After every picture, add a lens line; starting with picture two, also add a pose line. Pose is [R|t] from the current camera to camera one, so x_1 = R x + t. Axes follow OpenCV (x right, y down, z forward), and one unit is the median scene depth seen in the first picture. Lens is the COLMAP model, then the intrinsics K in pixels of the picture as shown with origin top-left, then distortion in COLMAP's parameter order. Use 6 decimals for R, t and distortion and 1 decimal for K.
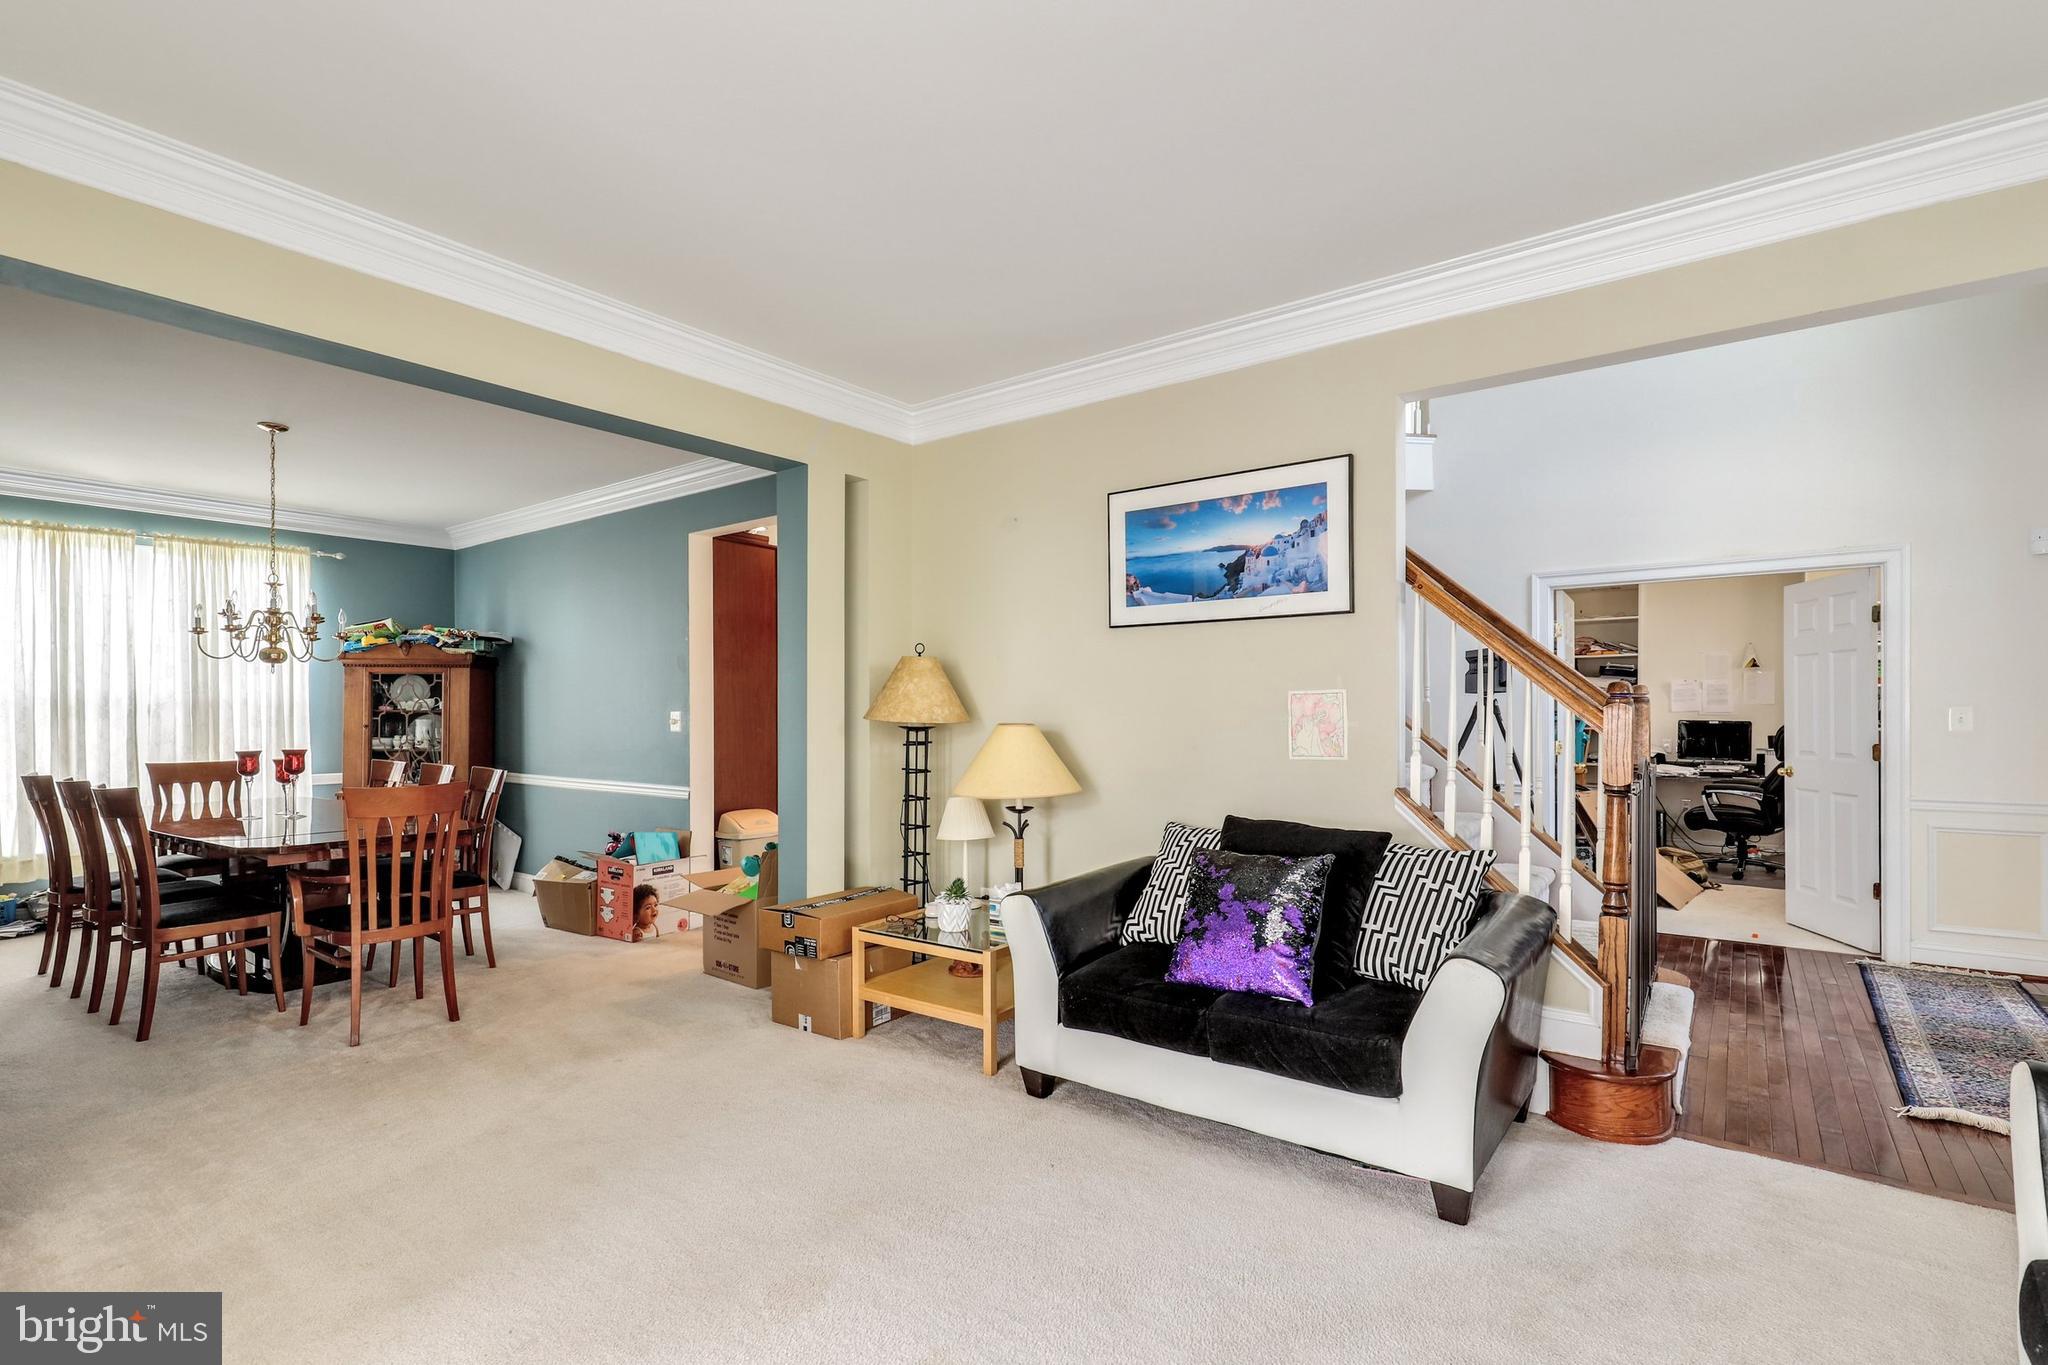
lens RADIAL K [[923.1, 0, 1025.0], [0, 923.1, 706.7], [0, 0, 1]] dist [-0.004320, -0.000182]
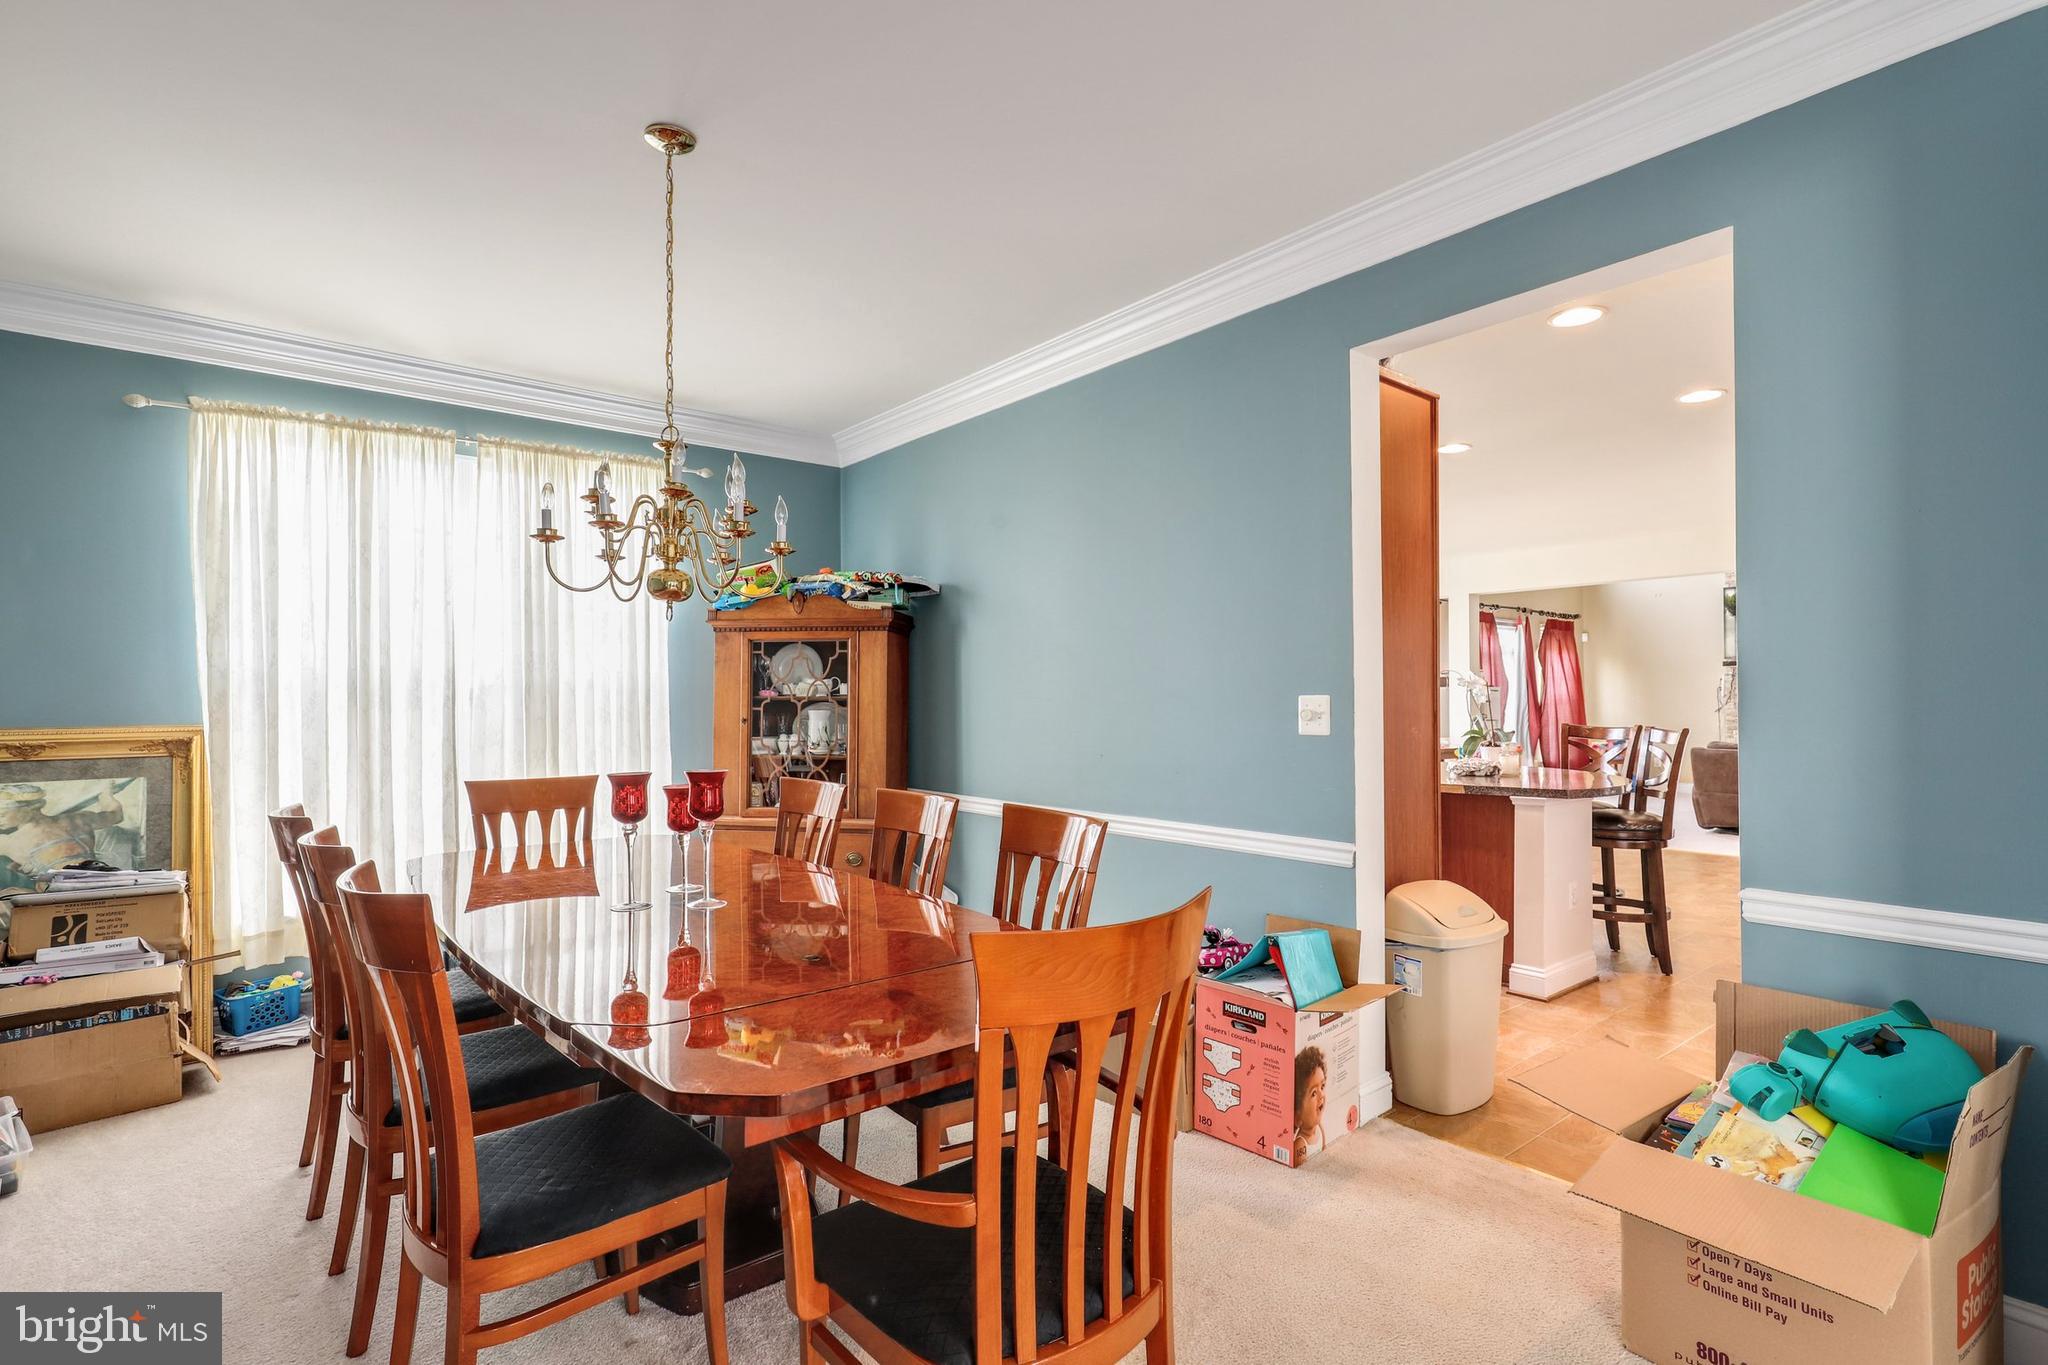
lens RADIAL K [[979.4, 0, 1030.6], [0, 979.4, 685.6], [0, 0, 1]] dist [-0.001717, -0.000725]
pose [[0.969405, -0.005989, -0.245394, -0.370371], [0.003211, 0.999926, -0.011719, 0.005214], [0.245446, 0.010572, 0.969353, 0.395430]]
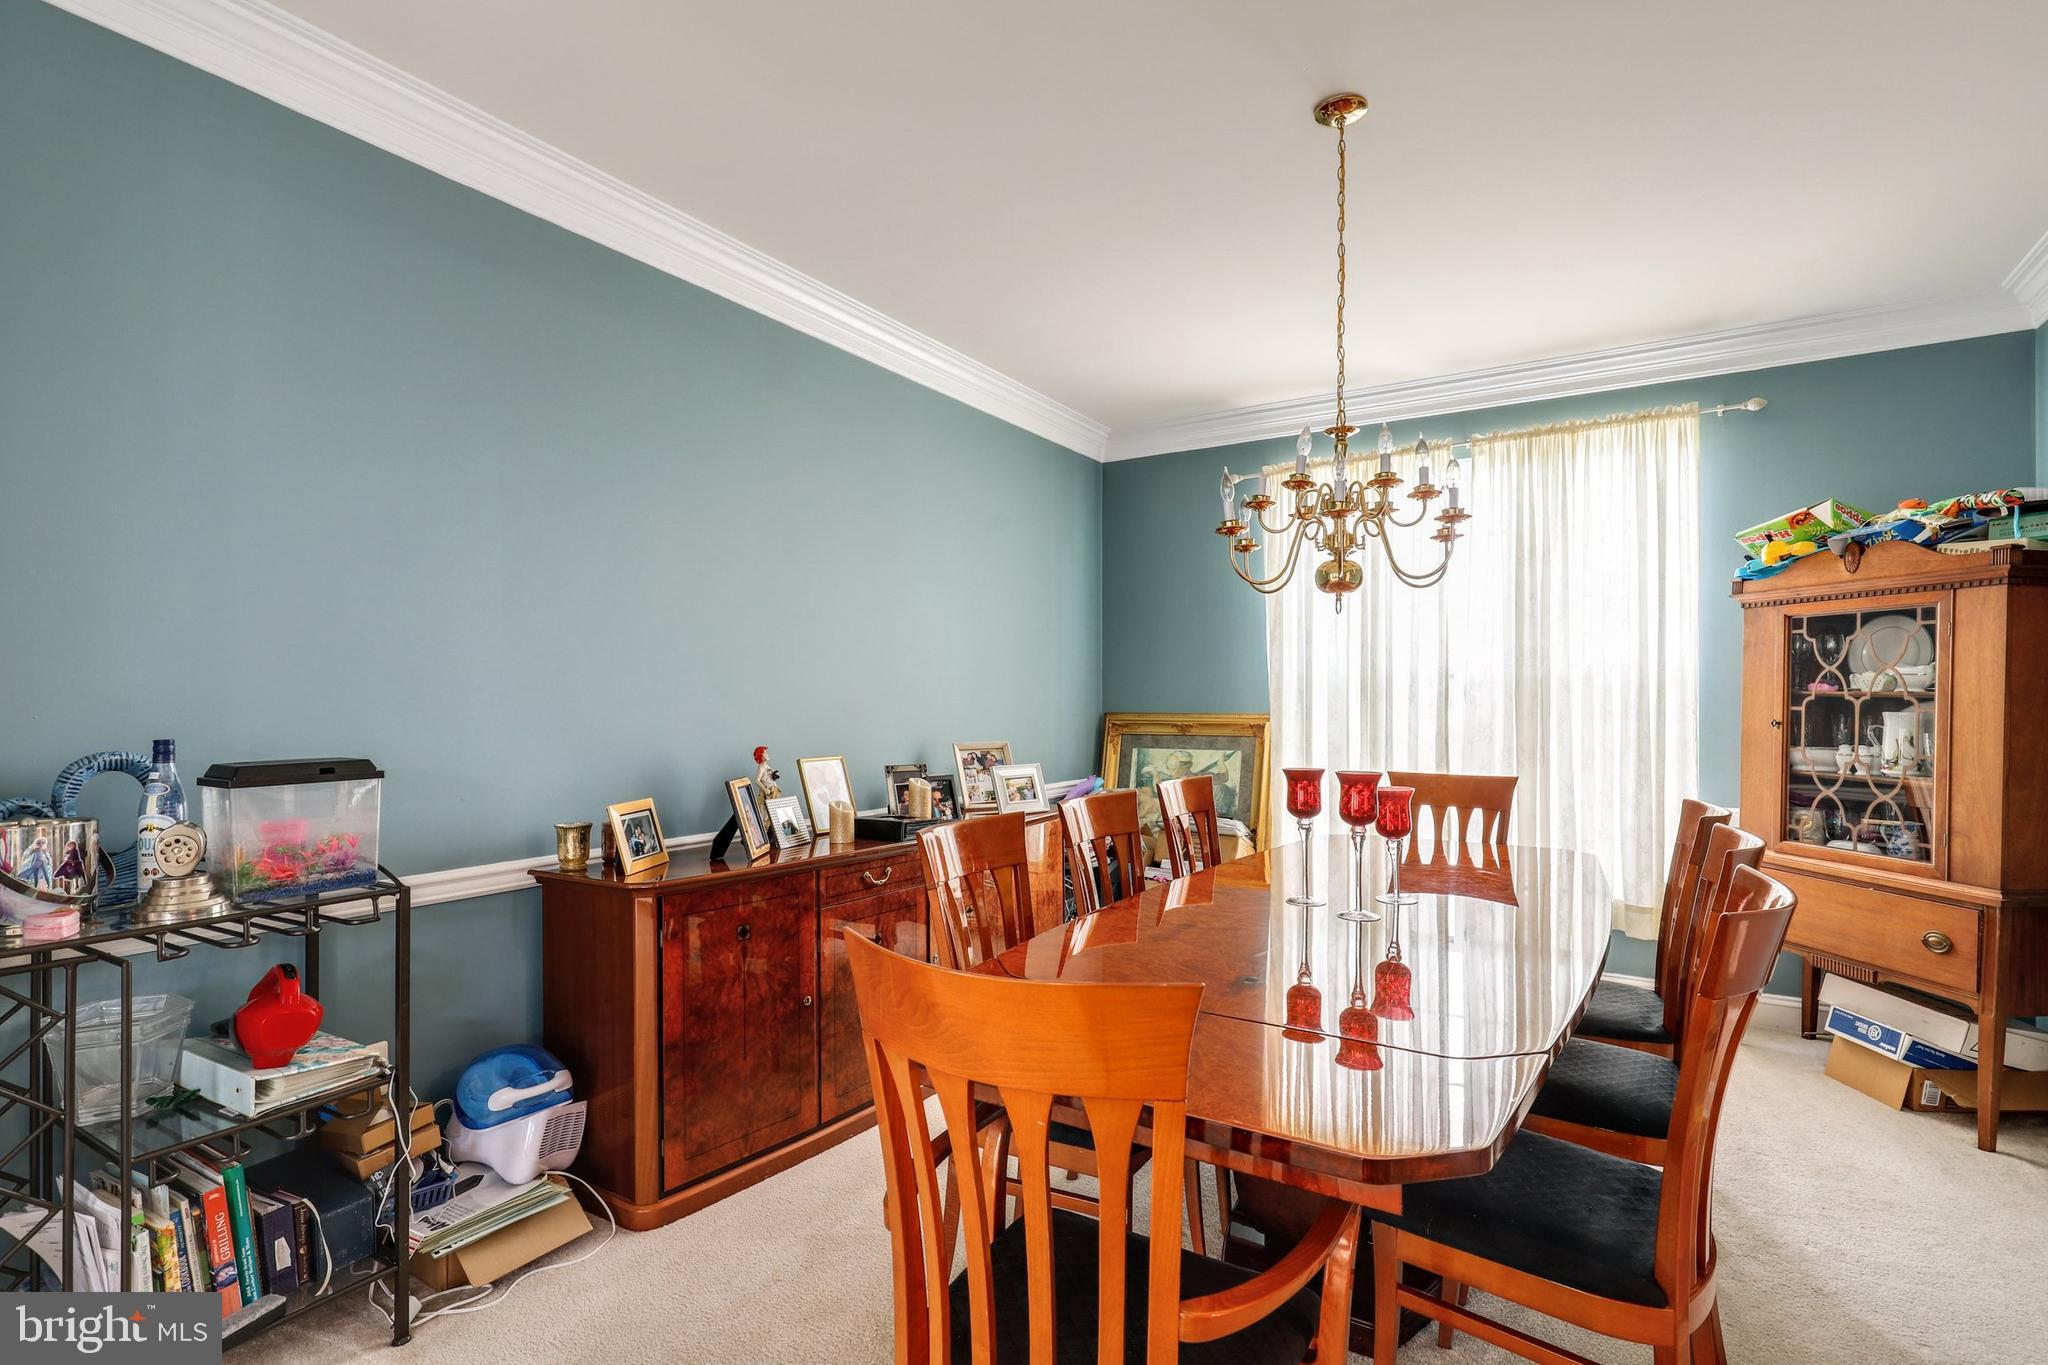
lens RADIAL K [[979.4, 0, 1016.9], [0, 979.4, 697.1], [0, 0, 1]] dist [-0.001717, -0.000725]
pose [[0.066292, 0.001700, -0.997799, -0.230739], [0.001707, 0.999997, 0.001817, 0.005381], [0.997799, -0.001824, 0.066289, 0.600076]]
